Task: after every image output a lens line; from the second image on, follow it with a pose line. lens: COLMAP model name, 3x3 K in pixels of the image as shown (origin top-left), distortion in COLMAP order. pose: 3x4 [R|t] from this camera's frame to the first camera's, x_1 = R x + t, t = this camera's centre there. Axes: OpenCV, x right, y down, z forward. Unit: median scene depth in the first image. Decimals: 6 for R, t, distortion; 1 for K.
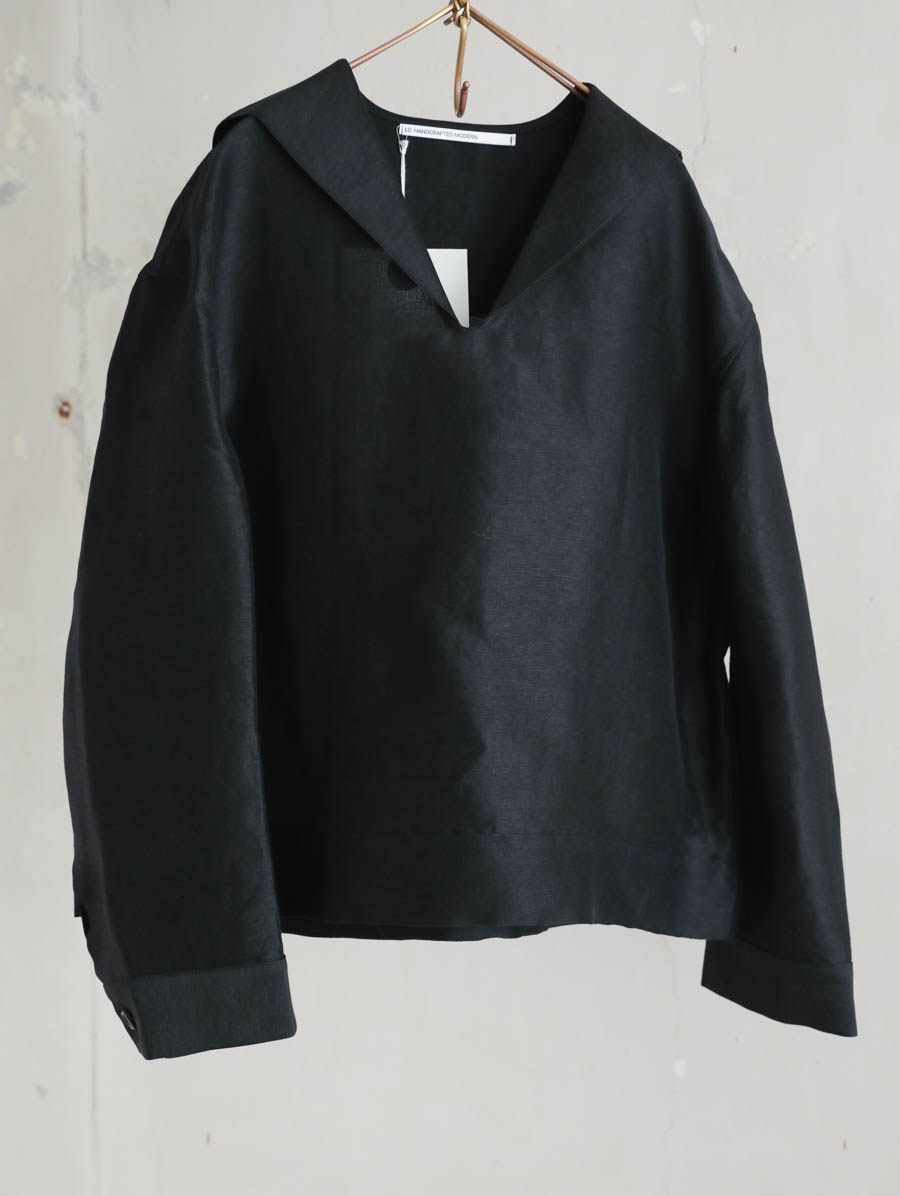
lens RADIAL K [[1710.5, 0, 450.2], [0, 1710.5, 625.0], [0, 0, 1]] dist [0.006620, 0.143442]
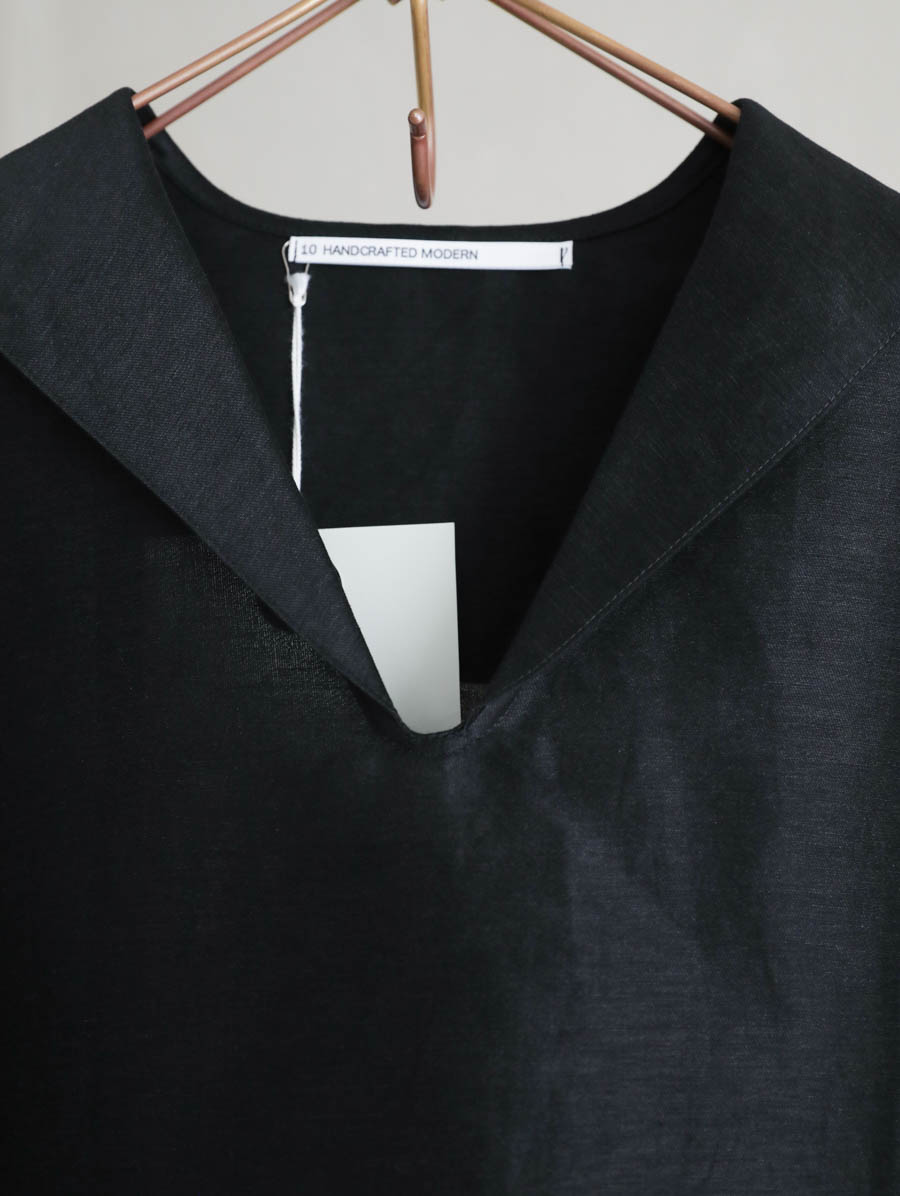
lens RADIAL K [[1710.5, 0, 450.2], [0, 1710.5, 625.0], [0, 0, 1]] dist [0.006620, 0.143442]
pose [[0.983582, -0.042685, -0.175342, 0.079048], [0.019267, 0.990909, -0.133150, -0.143530], [0.179431, 0.127586, 0.975462, 0.616445]]
